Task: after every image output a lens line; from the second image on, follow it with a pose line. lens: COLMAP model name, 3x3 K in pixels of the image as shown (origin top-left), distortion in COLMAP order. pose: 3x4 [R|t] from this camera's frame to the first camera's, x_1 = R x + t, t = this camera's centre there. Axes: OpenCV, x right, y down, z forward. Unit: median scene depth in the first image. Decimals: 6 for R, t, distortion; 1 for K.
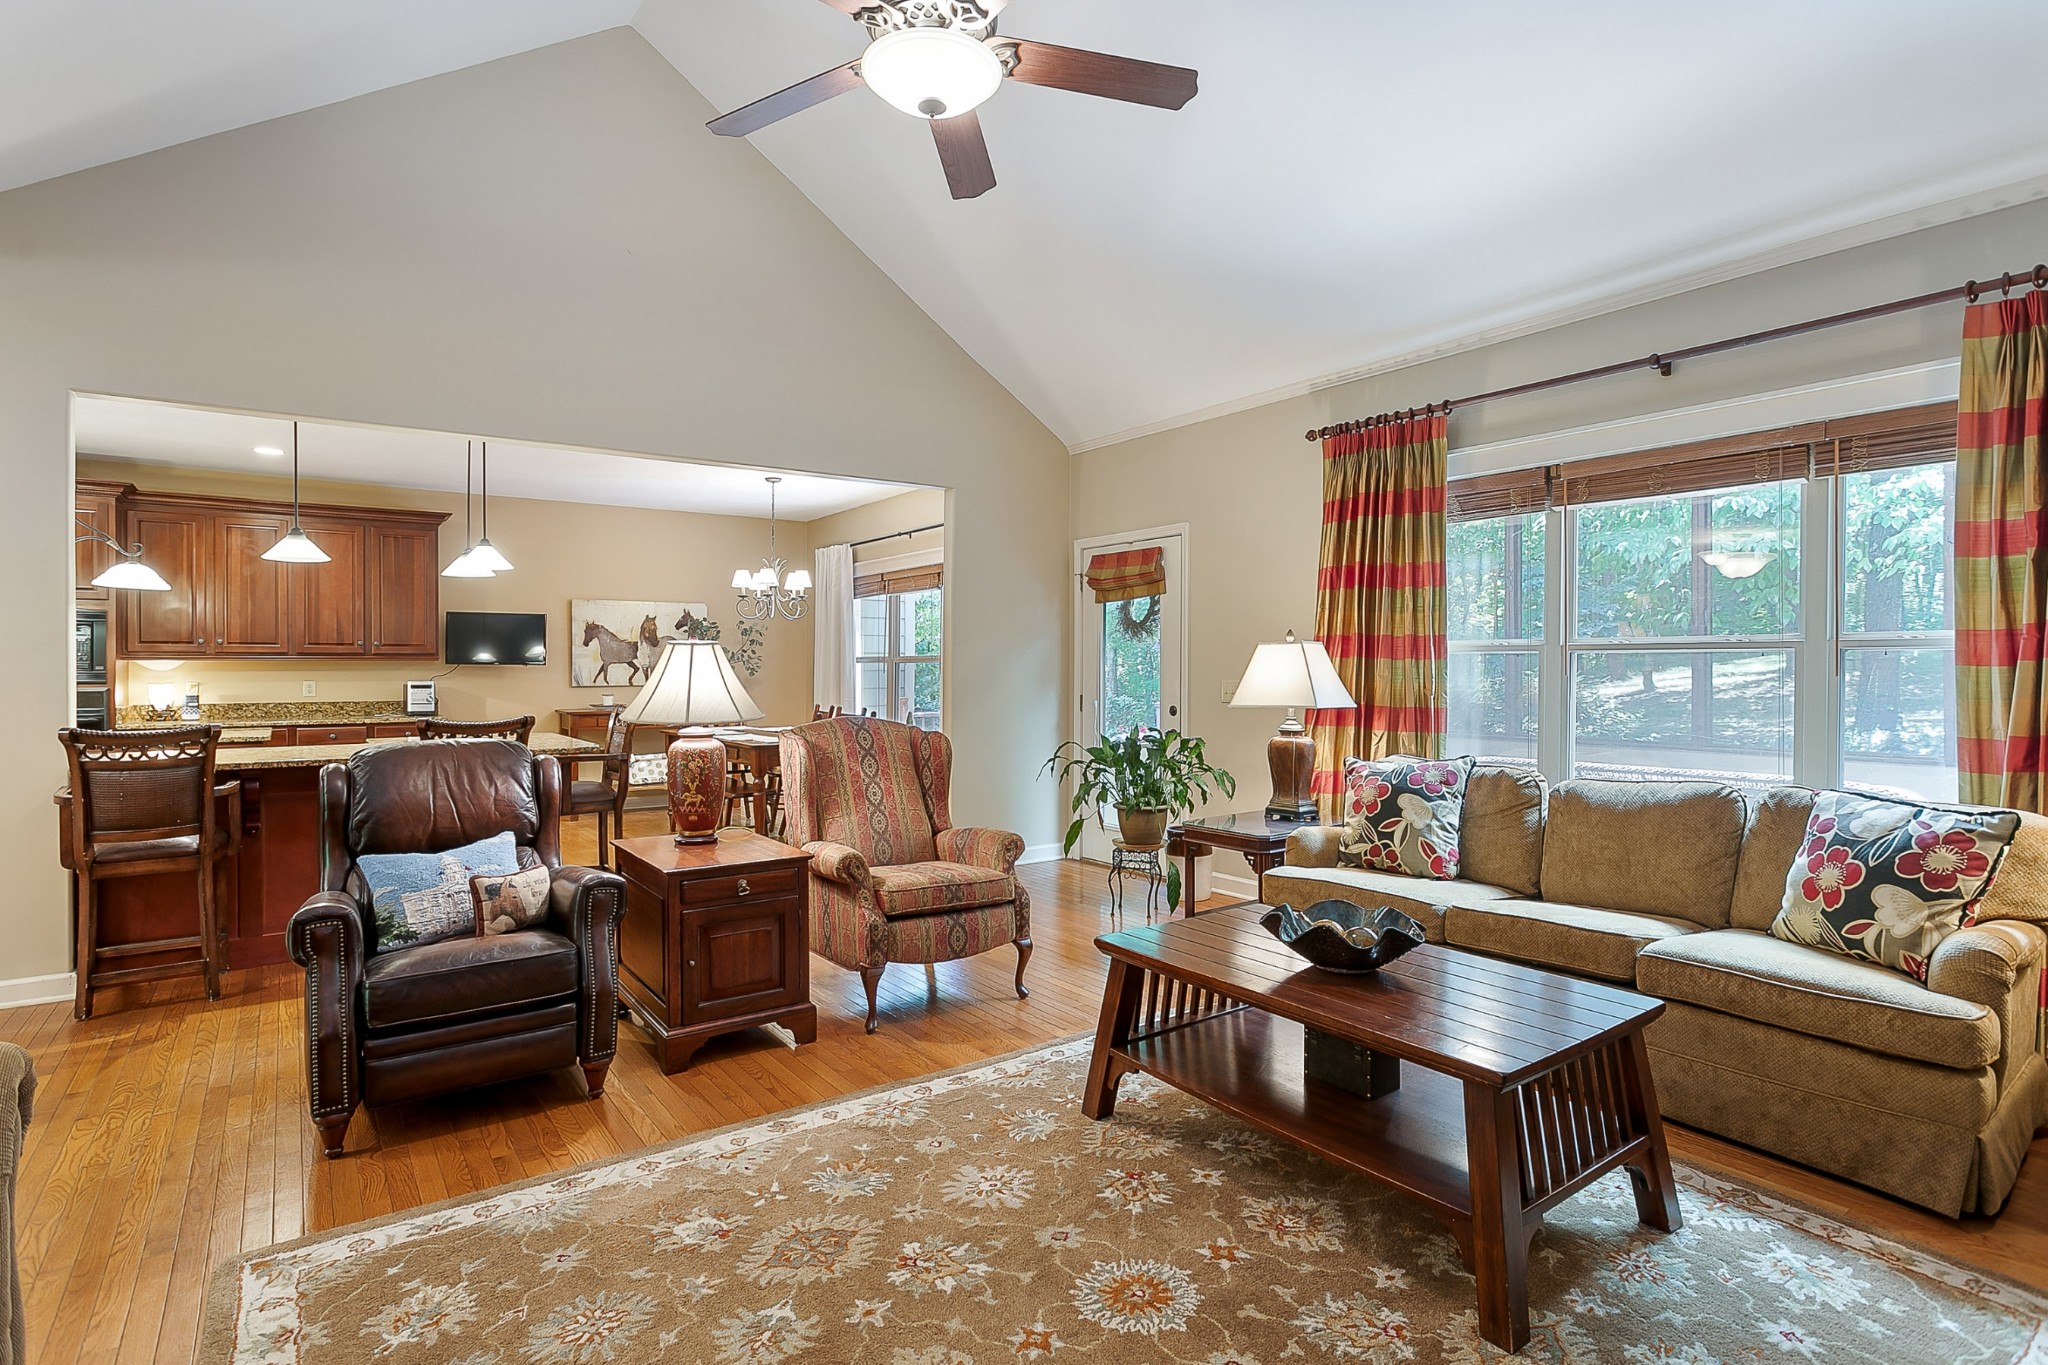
lens RADIAL K [[1030.8, 0, 1022.2], [0, 1030.8, 674.6], [0, 0, 1]] dist [-0.005058, 0.002956]
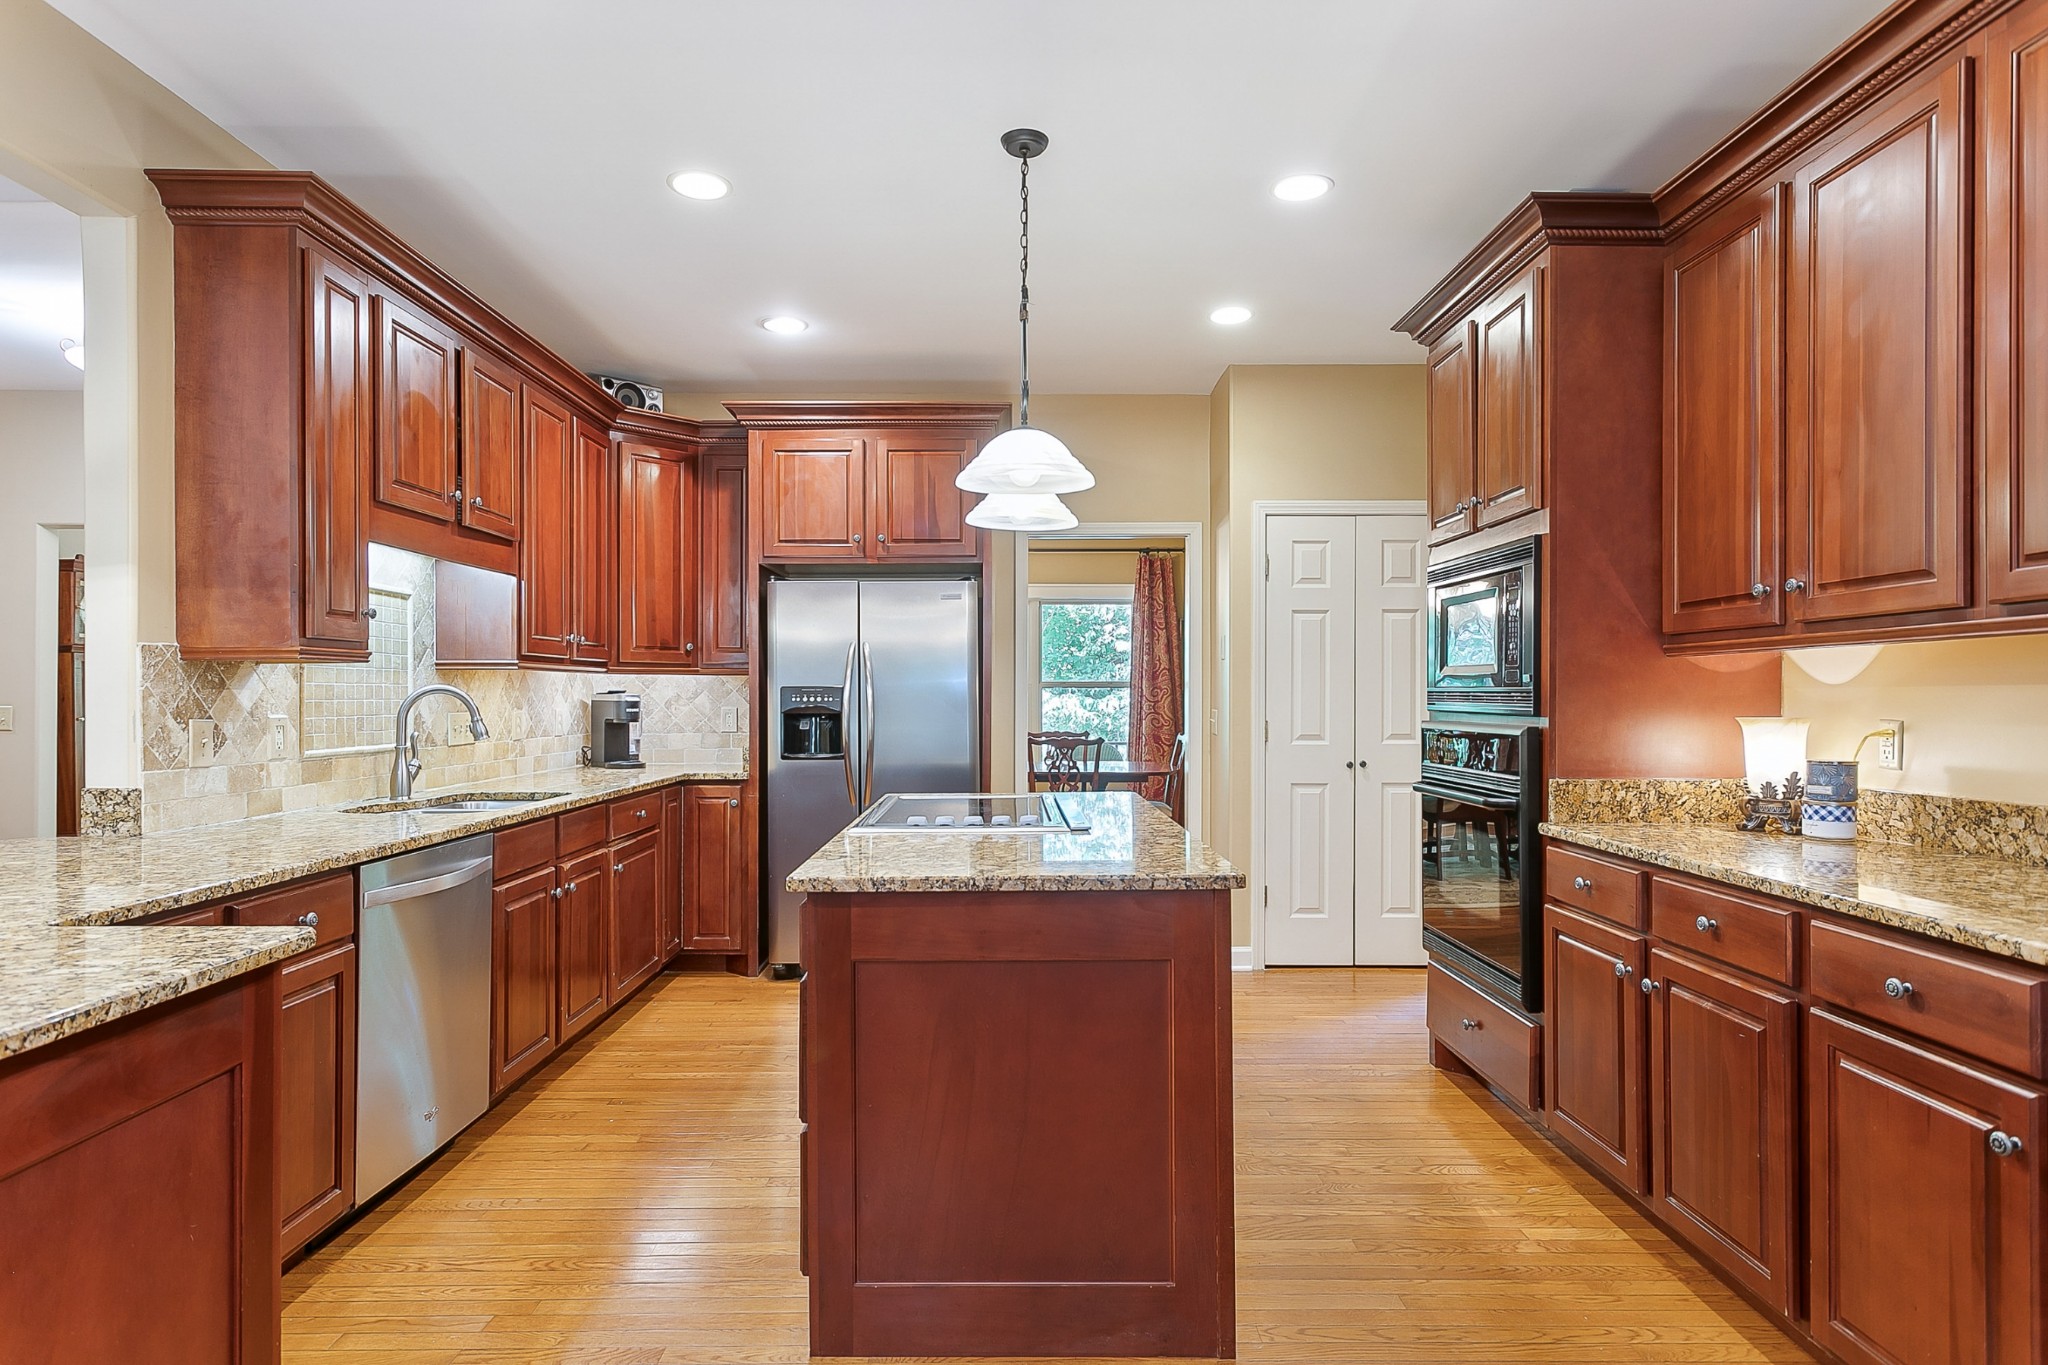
lens RADIAL K [[1104.4, 0, 1023.5], [0, 1104.4, 698.7], [0, 0, 1]] dist [0.003110, 0.003011]
pose [[-0.582452, 0.001422, -0.812863, -0.377349], [-0.006271, 0.999961, 0.006243, 0.000419], [0.812841, 0.008734, -0.582421, 0.976636]]
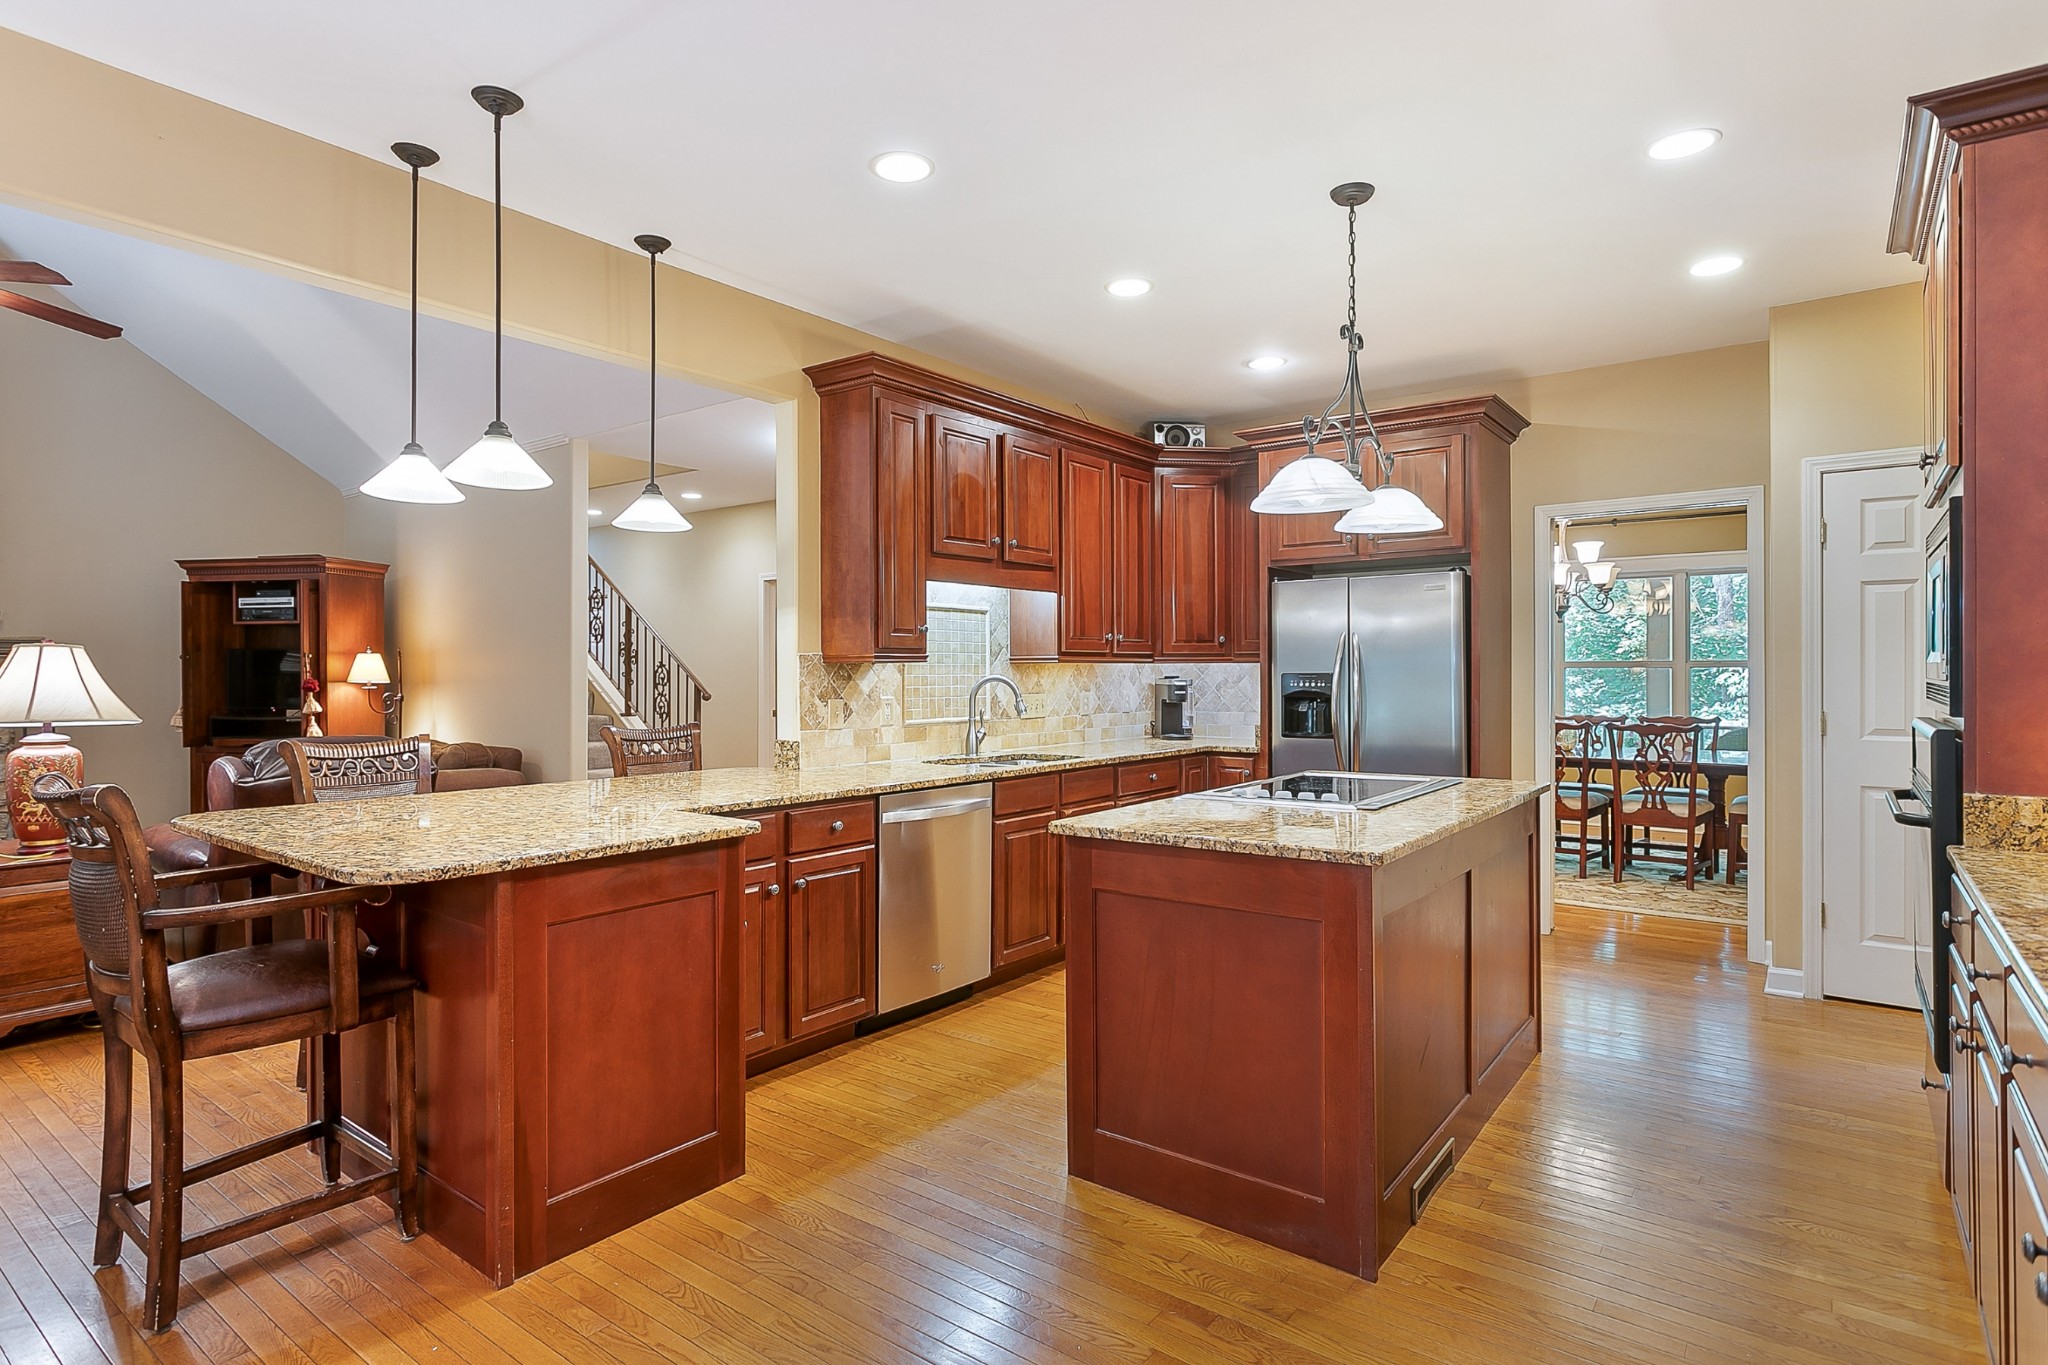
lens RADIAL K [[1030.8, 0, 1008.9], [0, 1030.8, 674.1], [0, 0, 1]] dist [-0.005058, 0.002956]
pose [[-0.955366, 0.001846, -0.295418, -0.439420], [-0.000109, 0.999978, 0.006601, -0.005520], [0.295424, 0.006339, -0.955345, 1.087669]]
